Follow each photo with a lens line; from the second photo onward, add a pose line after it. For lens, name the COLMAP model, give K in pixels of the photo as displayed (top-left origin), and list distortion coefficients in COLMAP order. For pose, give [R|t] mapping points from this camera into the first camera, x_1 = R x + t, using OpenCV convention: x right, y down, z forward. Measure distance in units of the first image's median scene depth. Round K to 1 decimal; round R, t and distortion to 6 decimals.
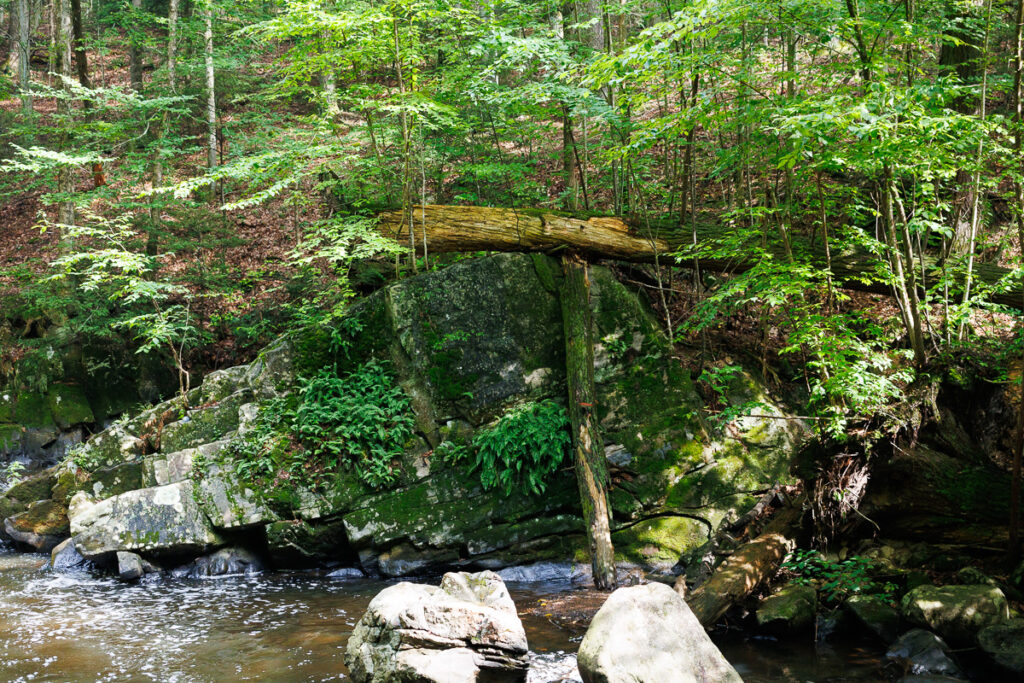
lens RADIAL K [[1396.3, 0, 533.5], [0, 1396.3, 338.2], [0, 0, 1]] dist [0.020938, 0.000000]
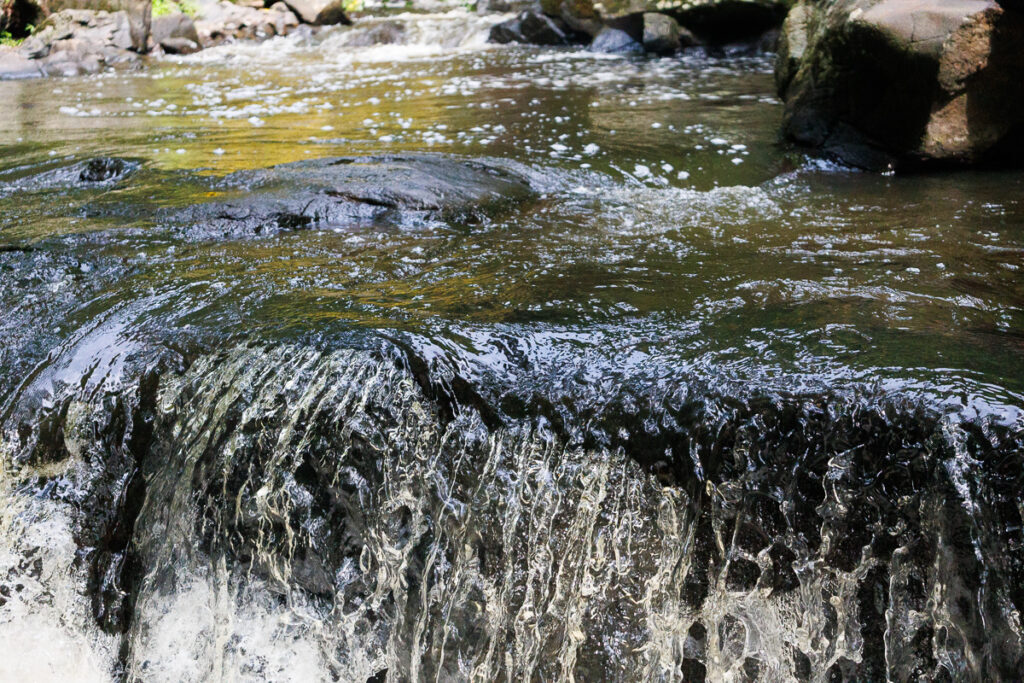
lens RADIAL K [[1396.3, 0, 516.7], [0, 1396.3, 340.8], [0, 0, 1]] dist [0.020938, 0.000000]
pose [[0.828737, 0.108780, -0.548965, 0.046188], [0.025546, 0.972552, 0.231281, 0.144835], [0.559055, -0.205695, 0.803210, 0.365841]]
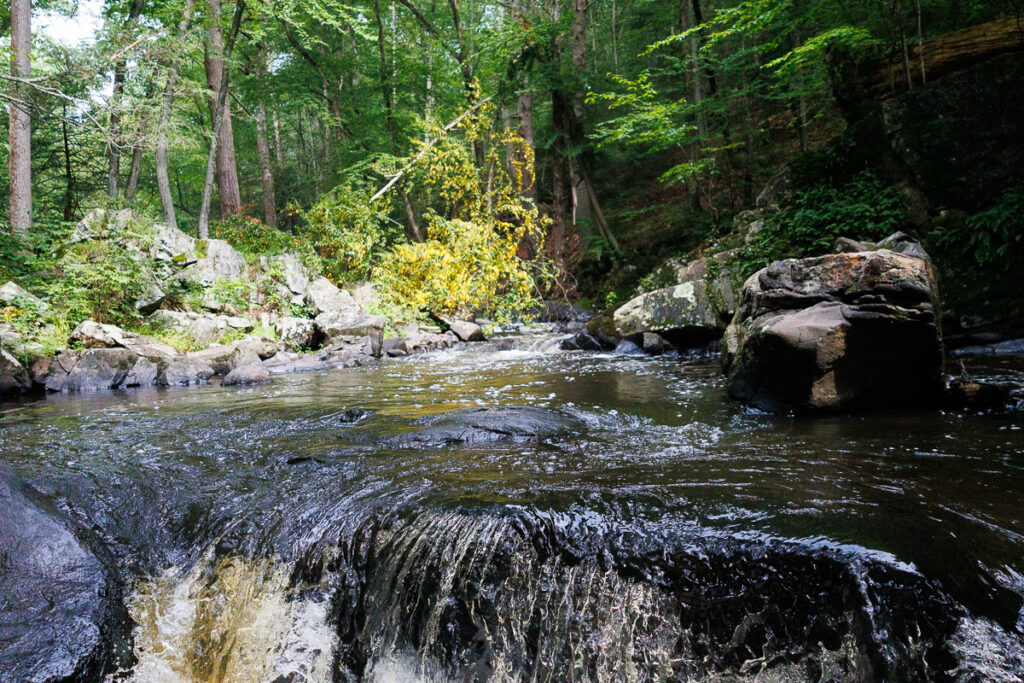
lens RADIAL K [[756.7, 0, 510.5], [0, 756.7, 341.0], [0, 0, 1]] dist [0.012069, -0.032751]
pose [[0.779561, -0.024852, -0.625832, 0.040991], [0.037192, 0.999286, 0.006647, 0.147081], [0.625220, -0.028458, 0.779929, 0.370840]]
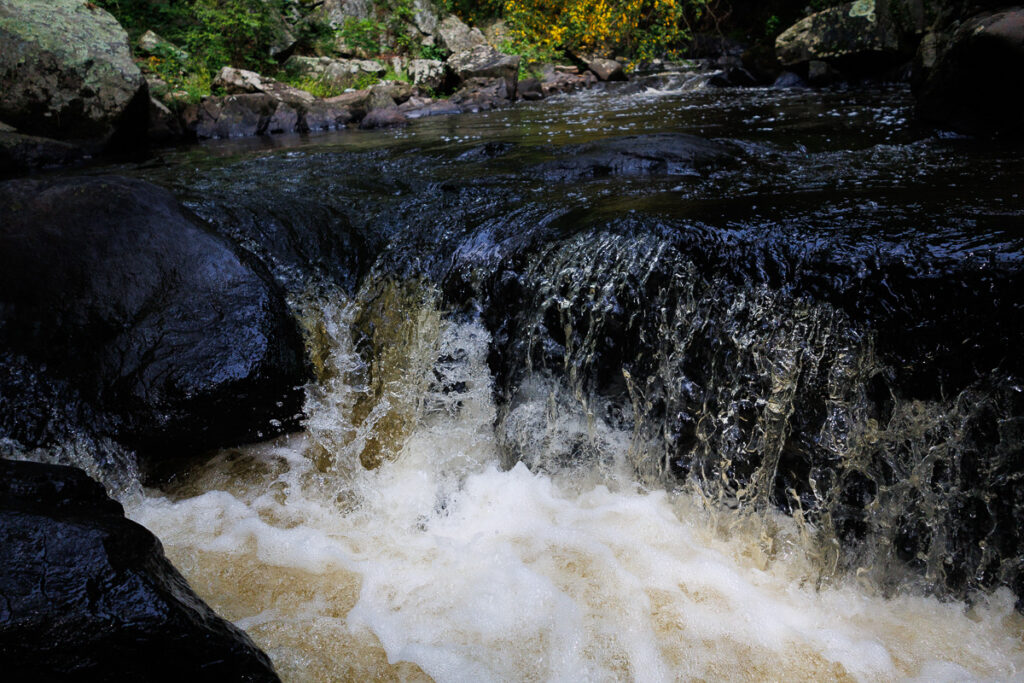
lens RADIAL K [[756.7, 0, 517.2], [0, 756.7, 342.8], [0, 0, 1]] dist [0.012069, -0.032751]
pose [[0.665008, 0.194745, -0.720998, 0.031260], [0.064766, 0.946729, 0.315452, 0.155759], [0.744023, -0.256475, 0.616969, 0.375905]]
